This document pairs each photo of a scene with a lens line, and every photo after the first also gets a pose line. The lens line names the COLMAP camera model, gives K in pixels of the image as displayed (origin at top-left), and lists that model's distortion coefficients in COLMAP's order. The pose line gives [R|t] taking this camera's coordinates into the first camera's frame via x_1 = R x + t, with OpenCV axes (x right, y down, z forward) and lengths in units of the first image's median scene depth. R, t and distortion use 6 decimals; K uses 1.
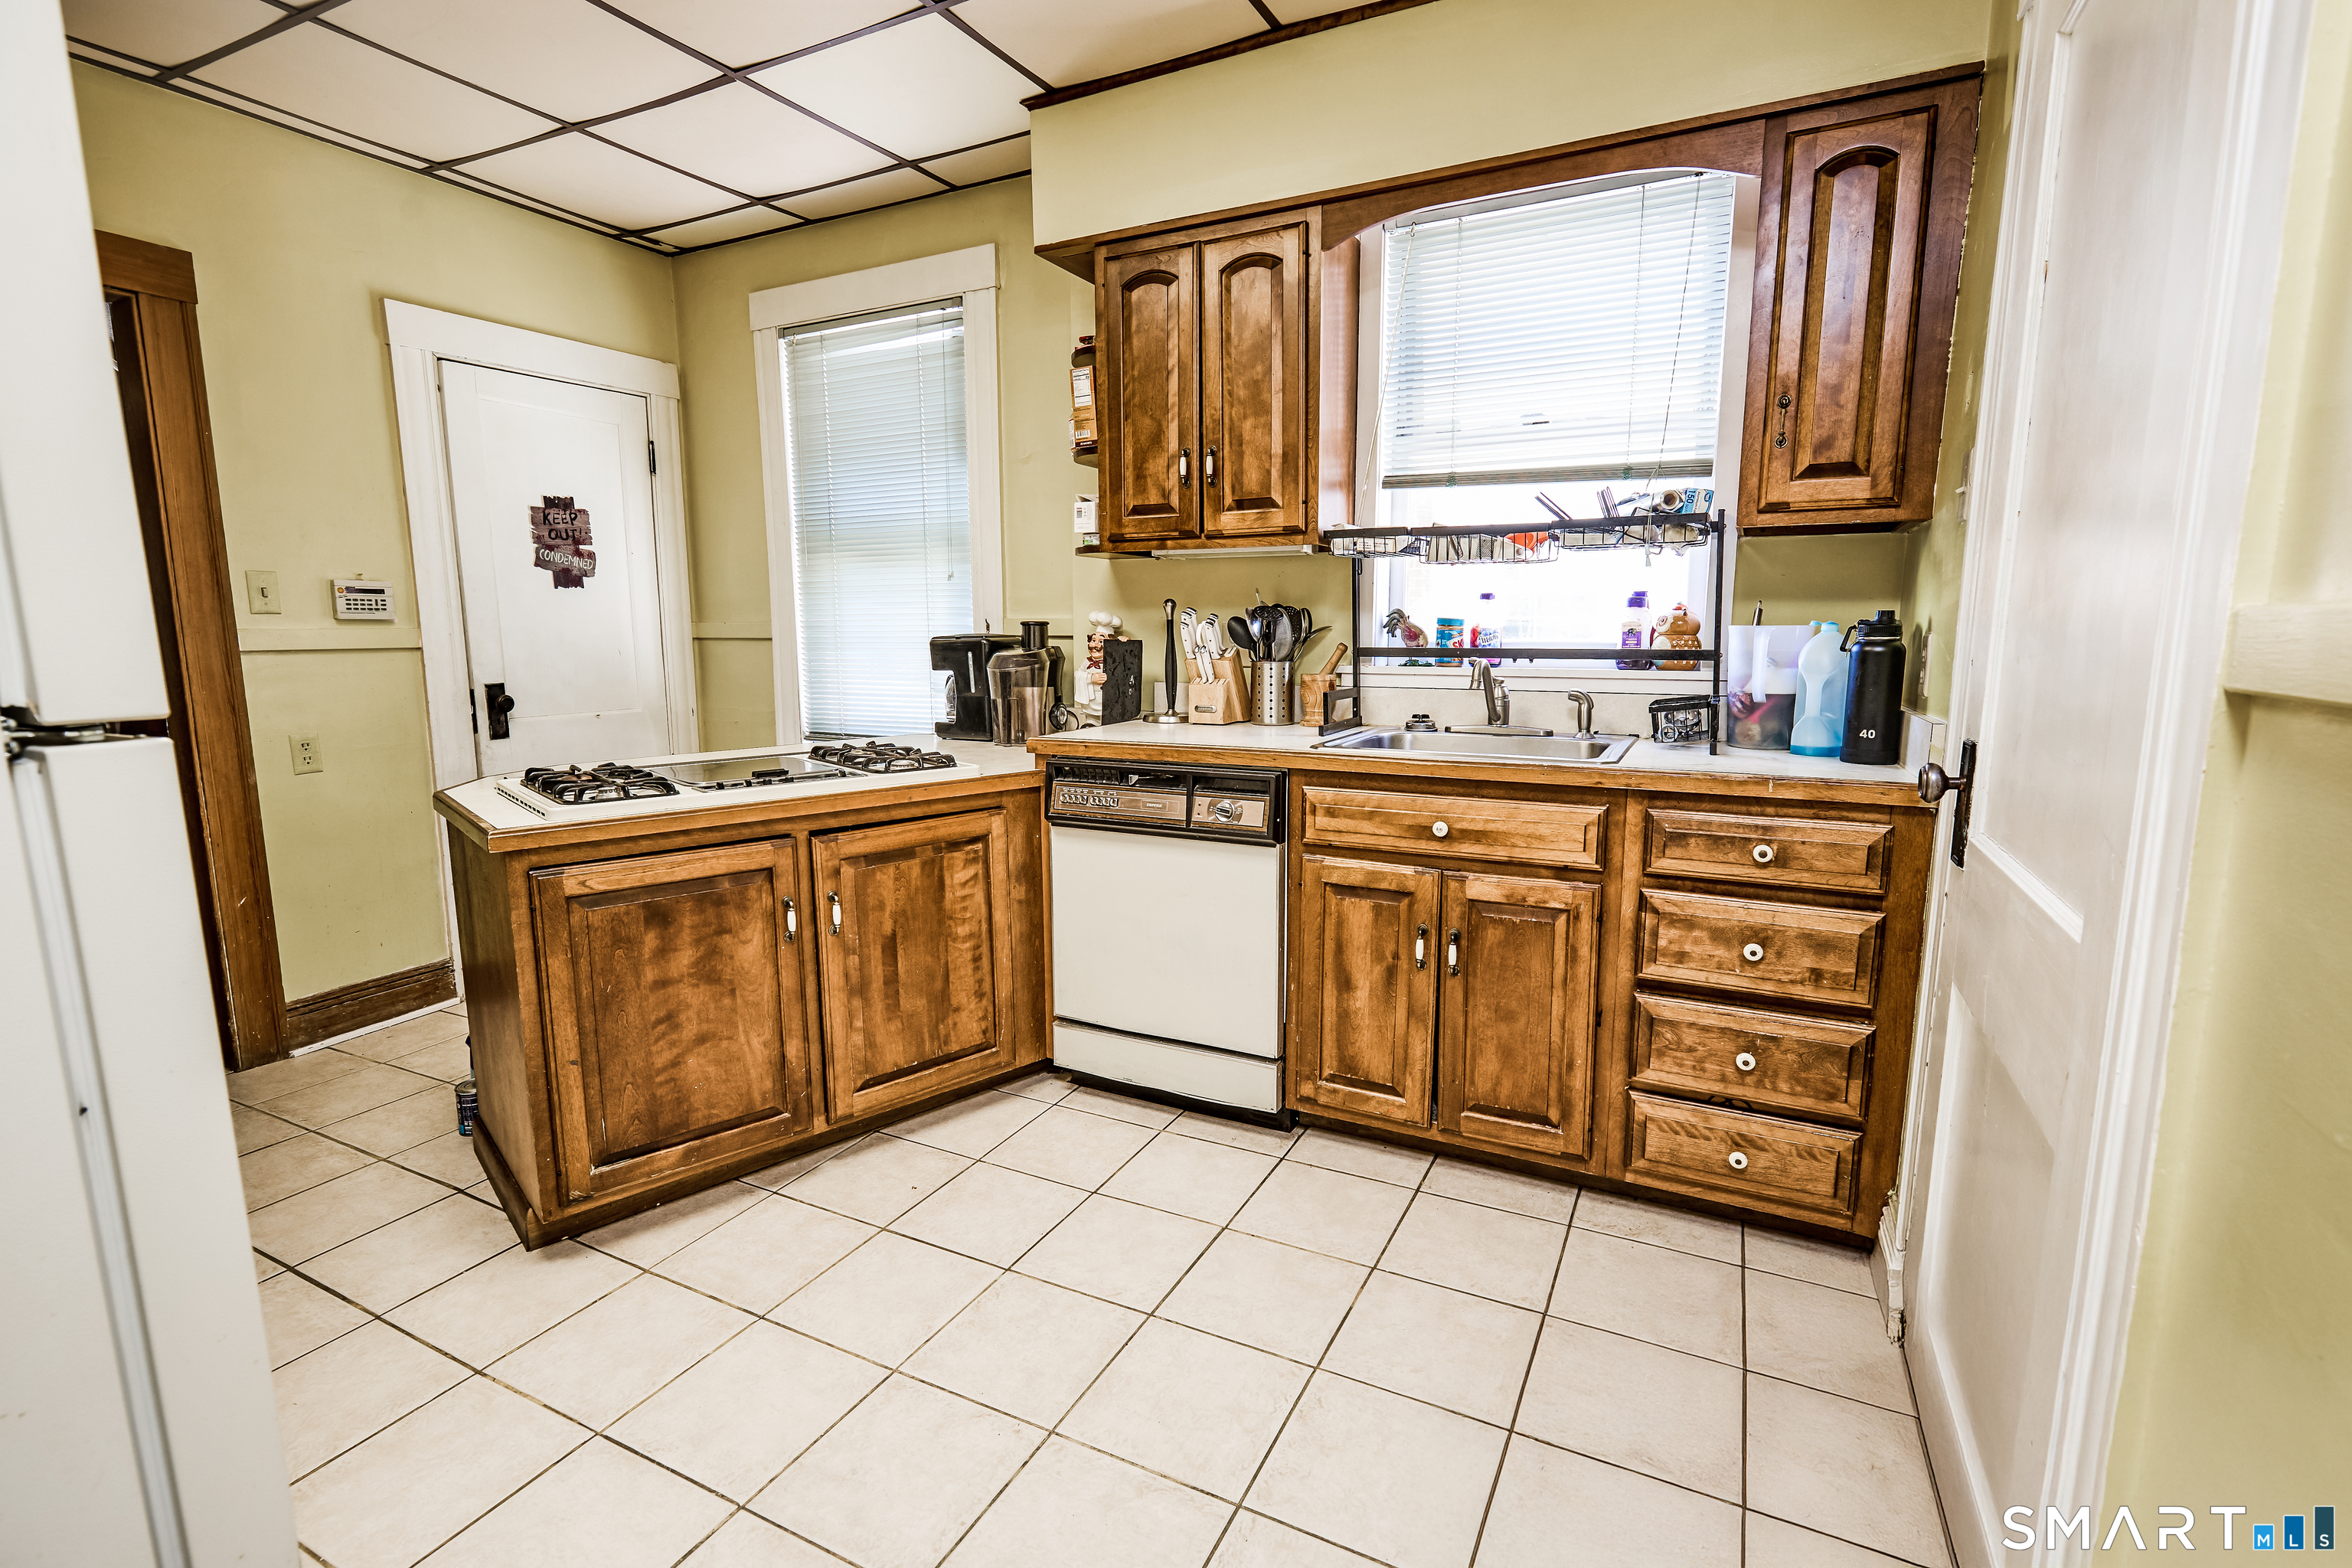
lens RADIAL K [[1073.7, 0, 1180.9], [0, 1073.7, 786.8], [0, 0, 1]] dist [0.000512, -0.000109]
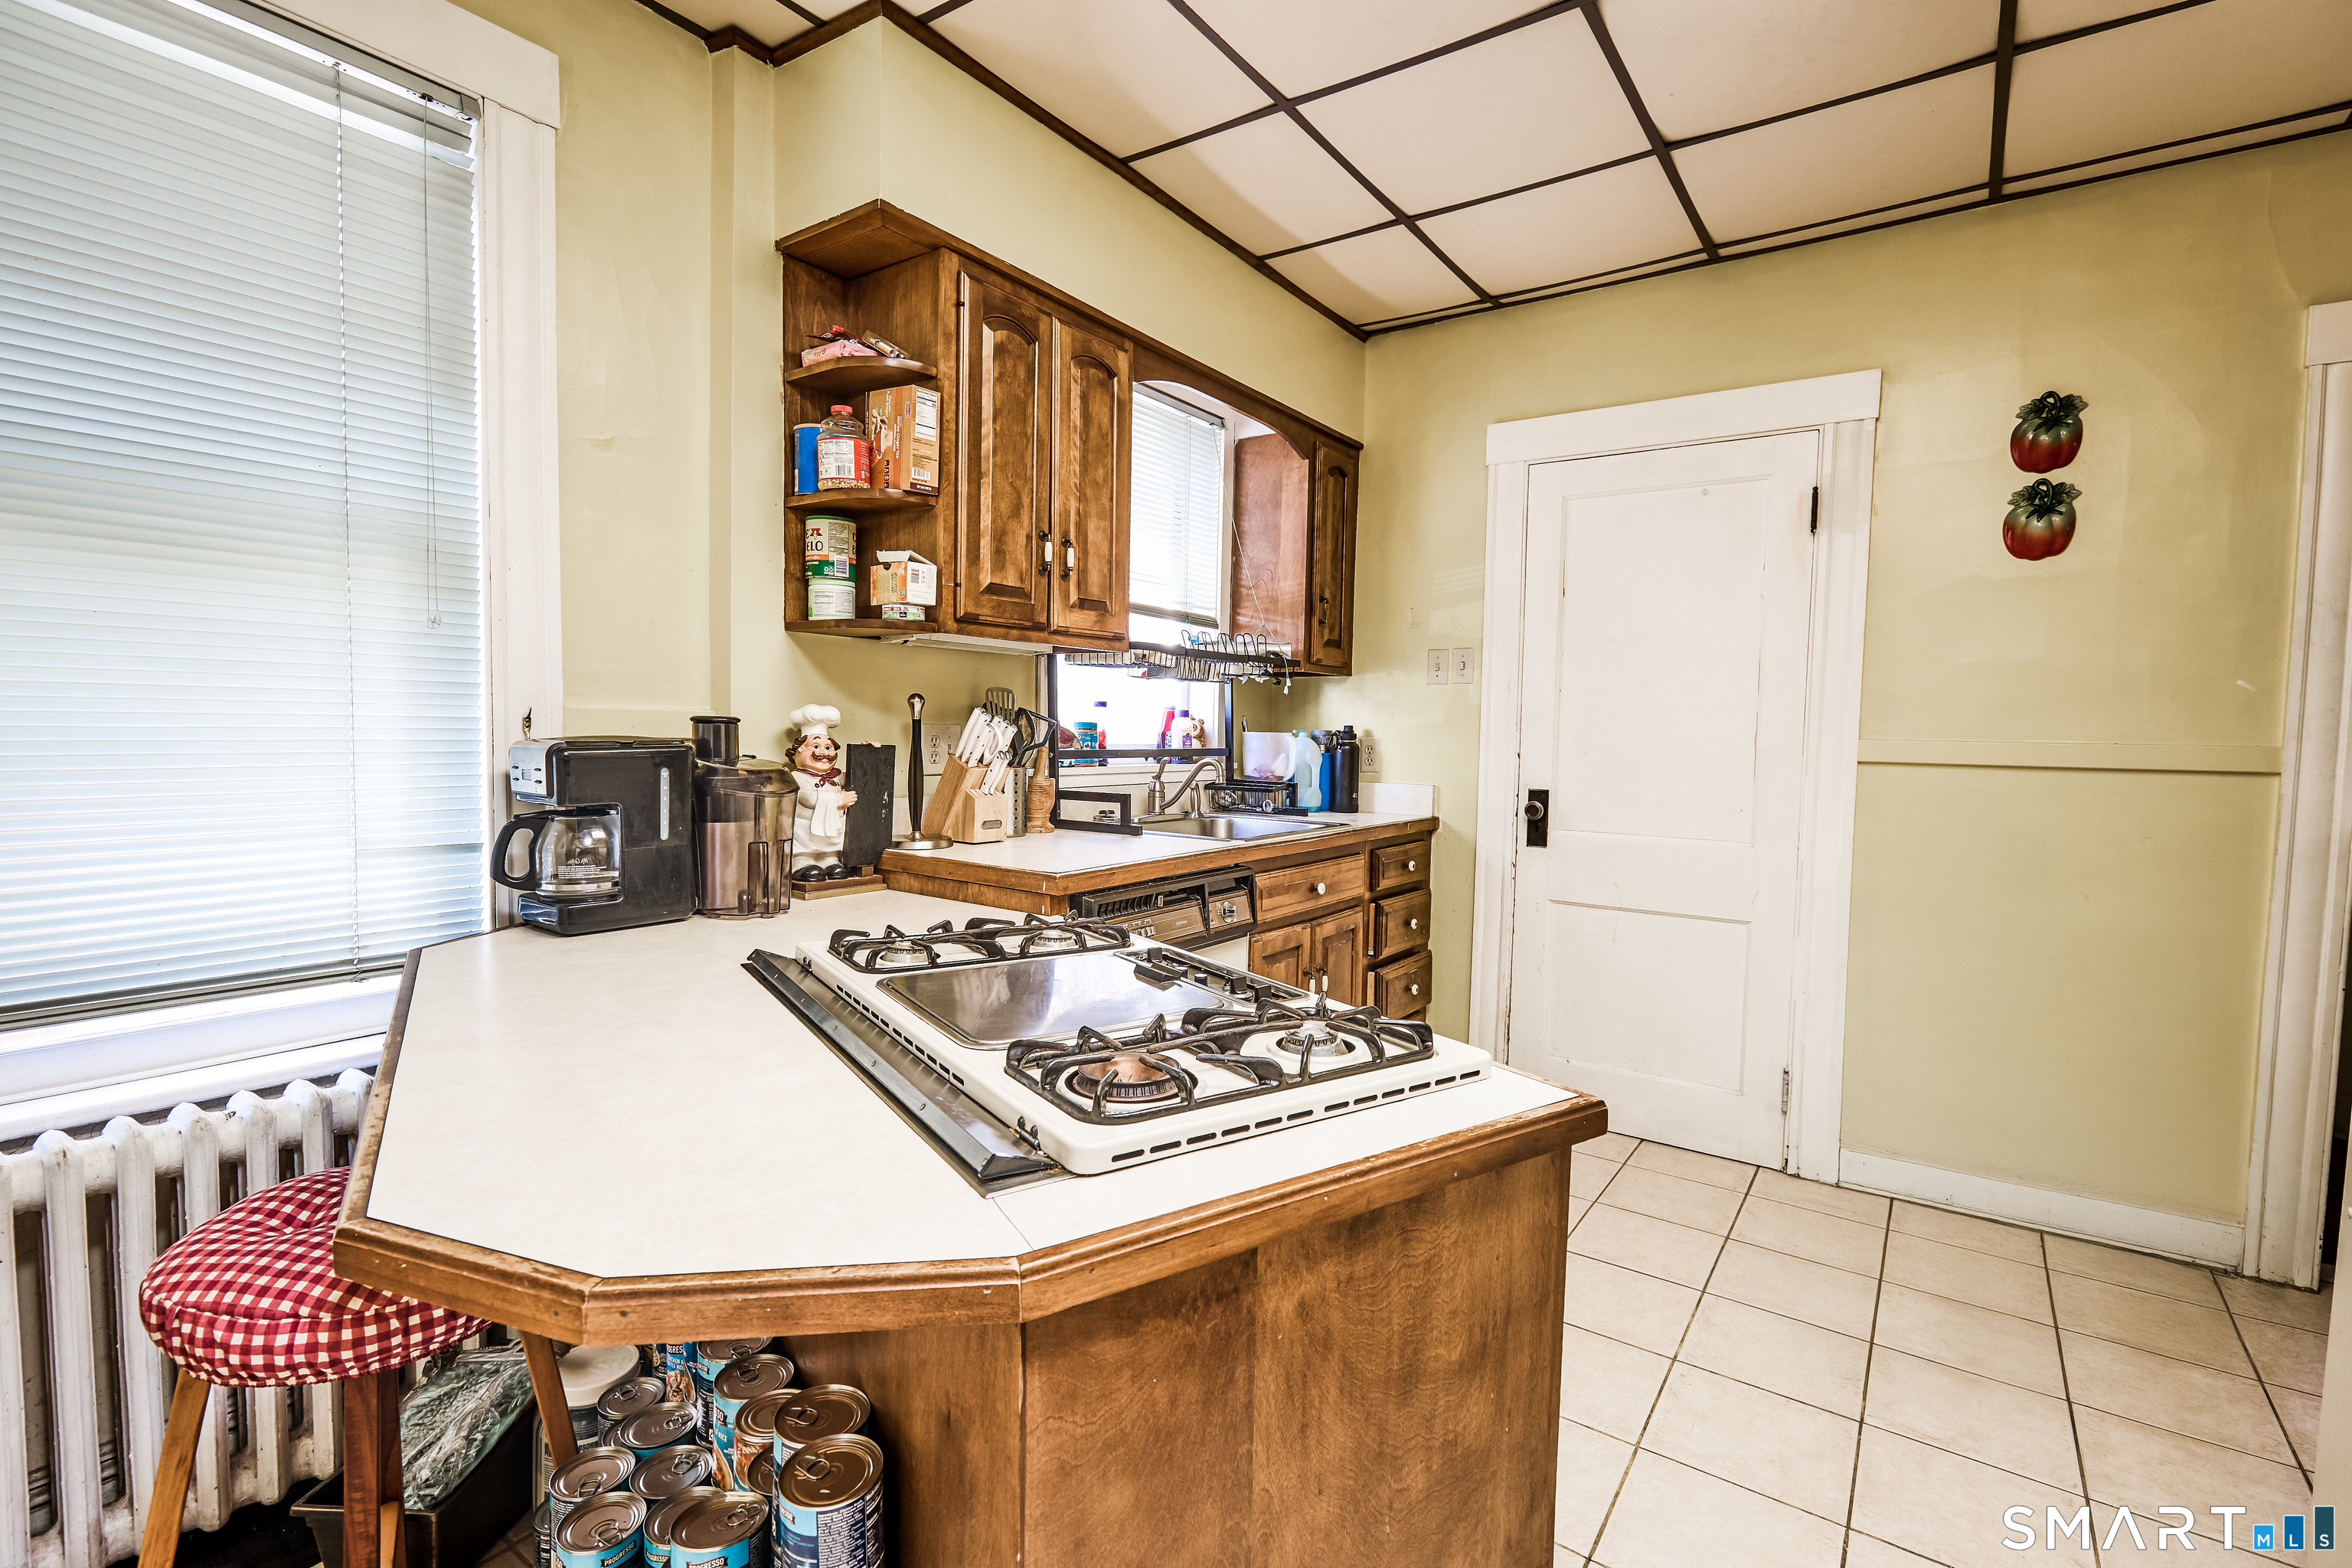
lens RADIAL K [[1069.7, 0, 1167.0], [0, 1069.7, 786.6], [0, 0, 1]] dist [0.000597, 0.000161]
pose [[0.152542, -0.051564, 0.986951, -1.020603], [0.126295, 0.991467, 0.032280, -0.144051], [-0.980194, 0.119723, 0.157752, 0.927454]]
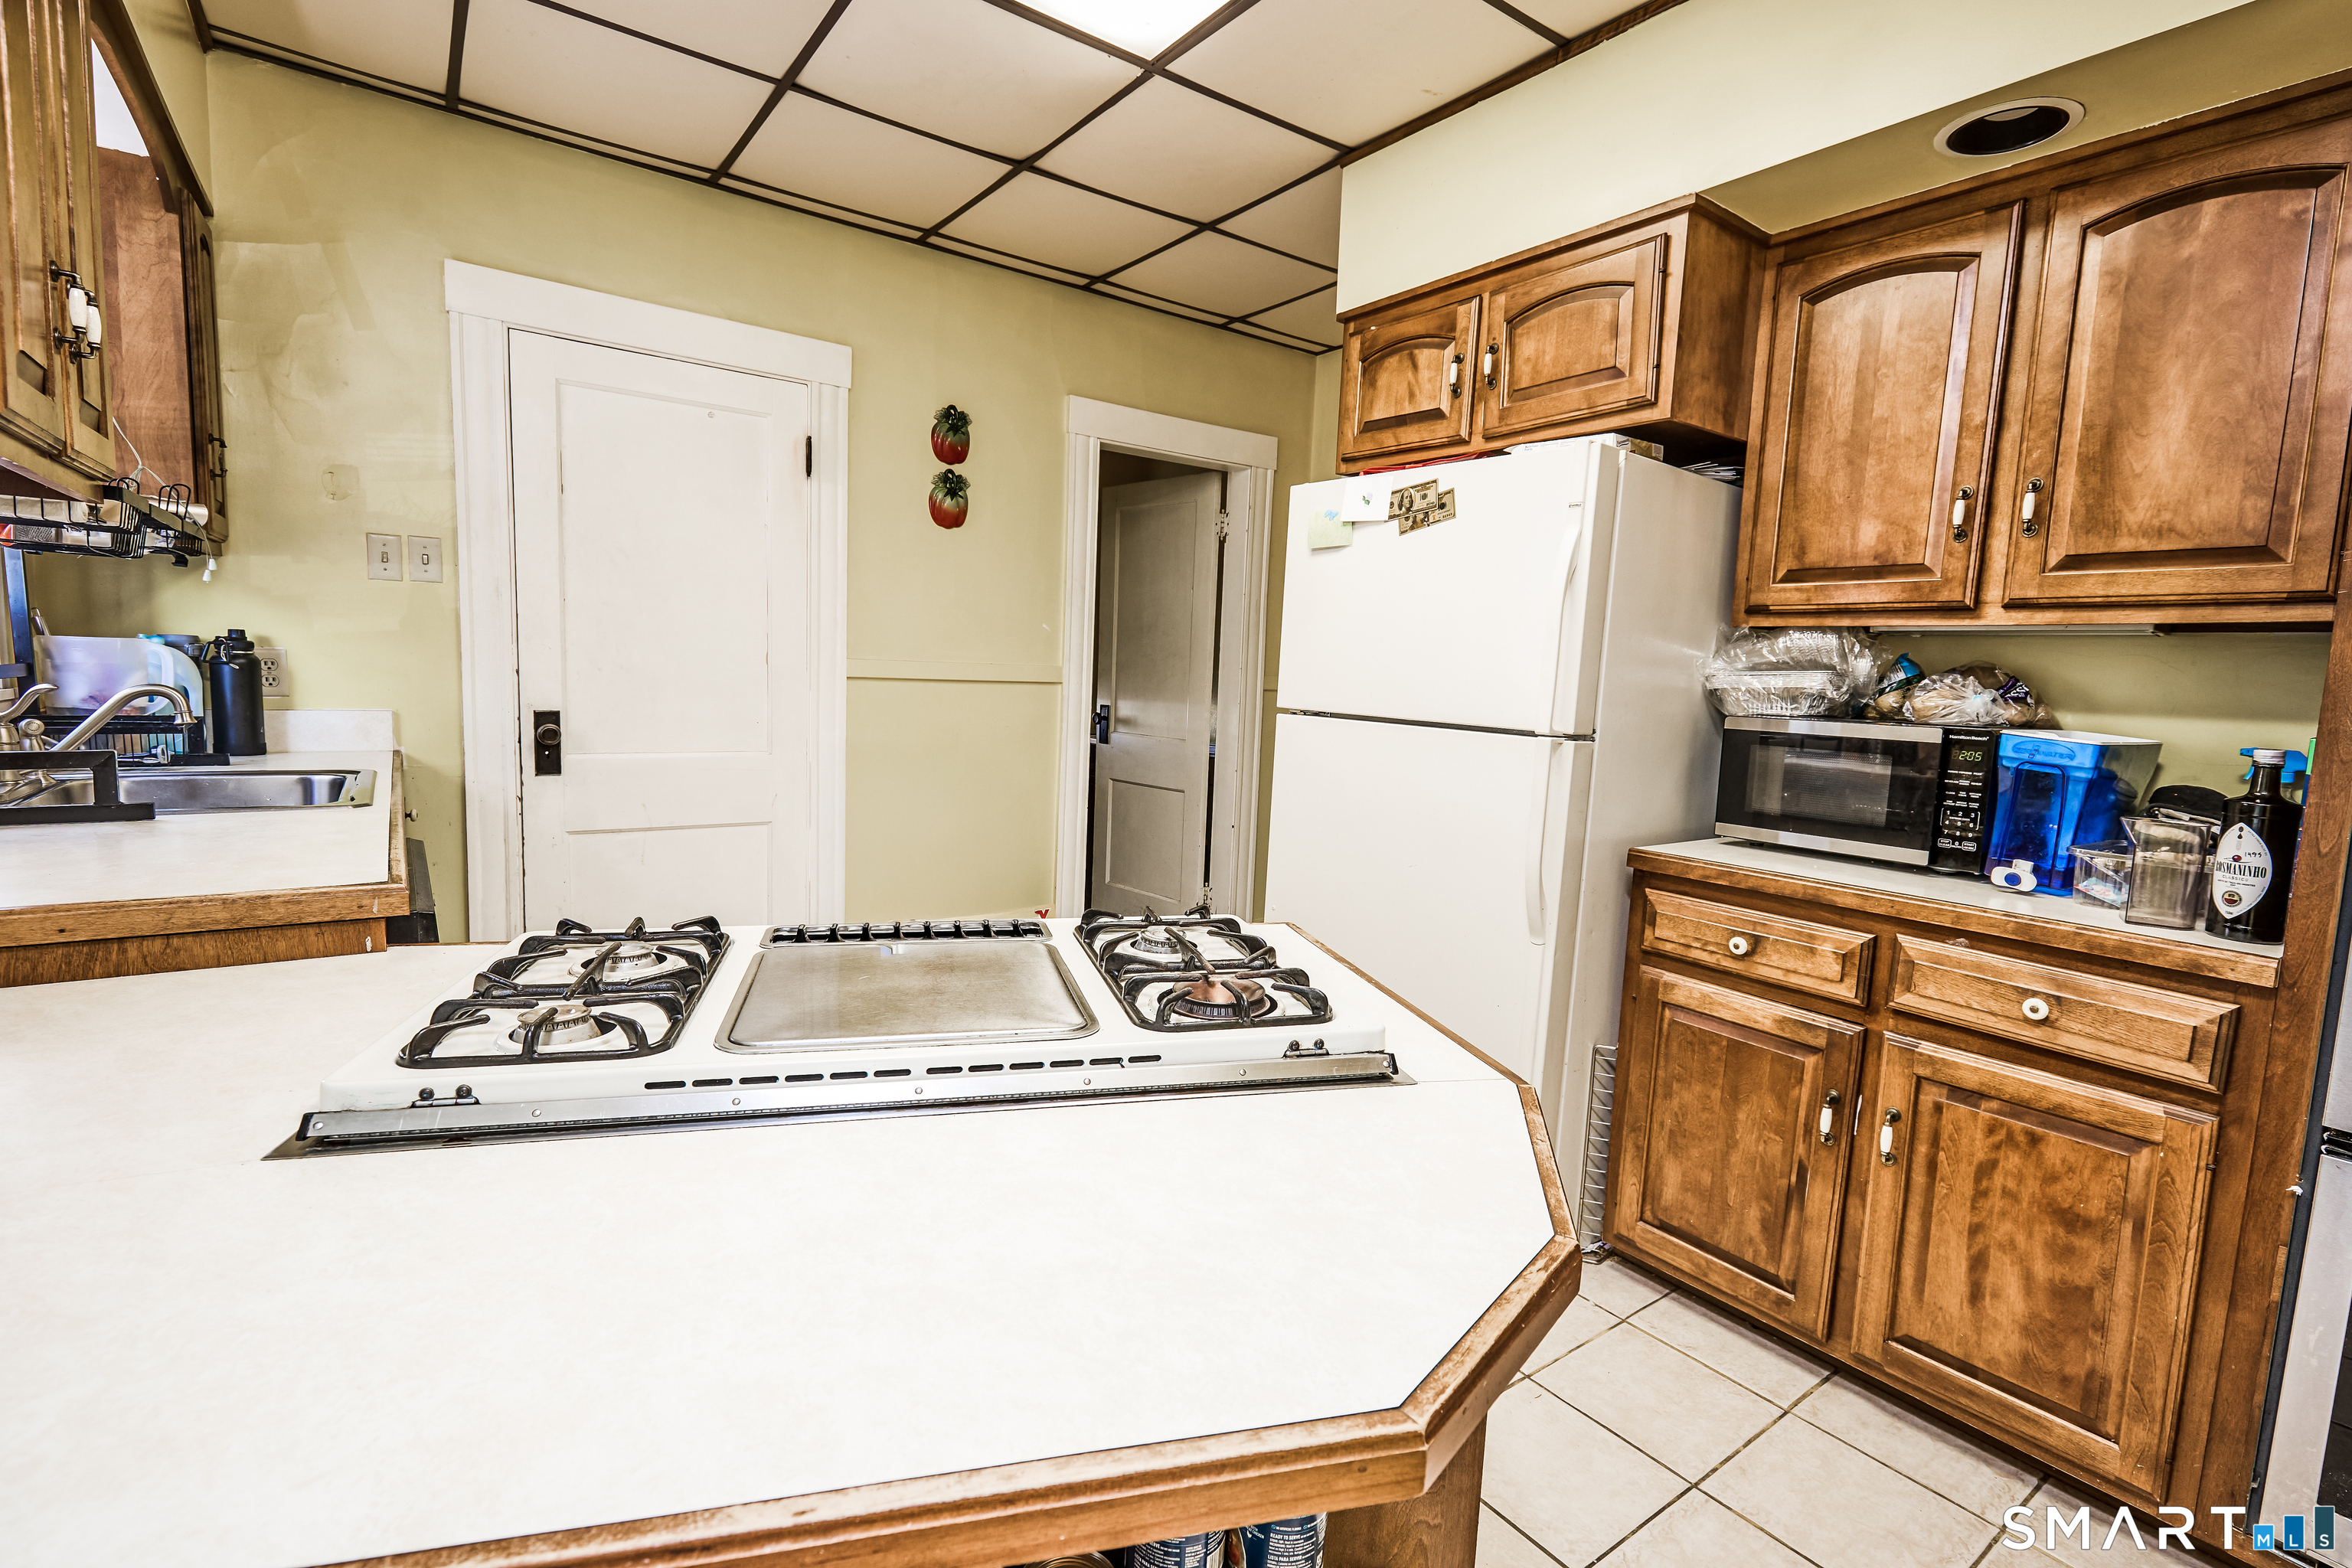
lens RADIAL K [[1069.7, 0, 1167.0], [0, 1069.7, 786.6], [0, 0, 1]] dist [0.000597, 0.000161]
pose [[-0.889511, -0.077773, 0.450246, -0.761569], [0.032742, 0.972024, 0.232589, -0.215689], [-0.455739, 0.221633, -0.862079, 1.450651]]
